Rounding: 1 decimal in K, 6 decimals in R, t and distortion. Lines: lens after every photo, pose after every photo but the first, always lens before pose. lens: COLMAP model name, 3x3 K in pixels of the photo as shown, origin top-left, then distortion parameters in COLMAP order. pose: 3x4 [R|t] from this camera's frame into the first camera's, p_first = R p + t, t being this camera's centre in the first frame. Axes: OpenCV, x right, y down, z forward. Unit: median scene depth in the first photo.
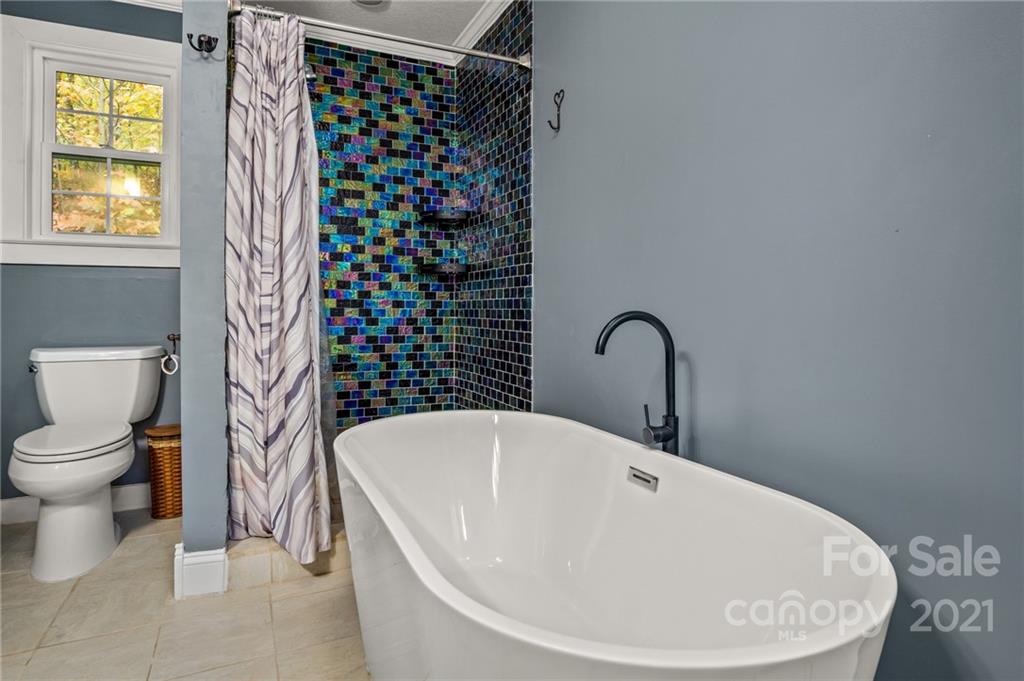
lens RADIAL K [[567.7, 0, 513.1], [0, 567.7, 309.5], [0, 0, 1]] dist [-0.024175, 0.000895]
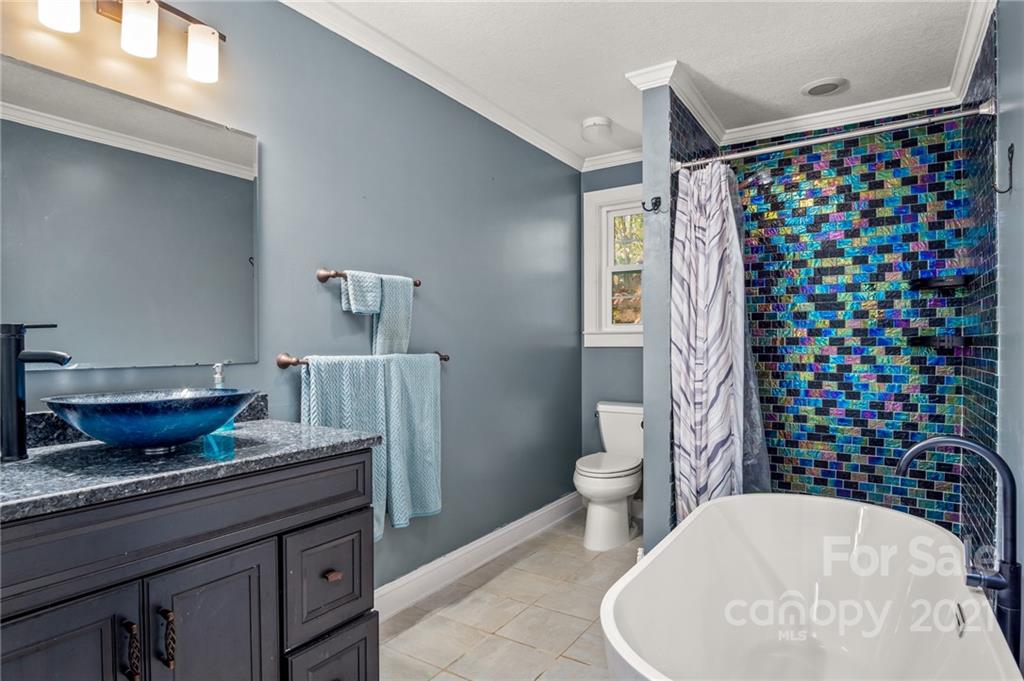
lens RADIAL K [[566.5, 0, 490.2], [0, 566.5, 350.2], [0, 0, 1]] dist [-0.027478, 0.000994]
pose [[0.496548, 0.004047, -0.868000, 0.291779], [0.003913, 0.999969, 0.006901, -0.068015], [0.868001, -0.006823, 0.496516, -0.047084]]
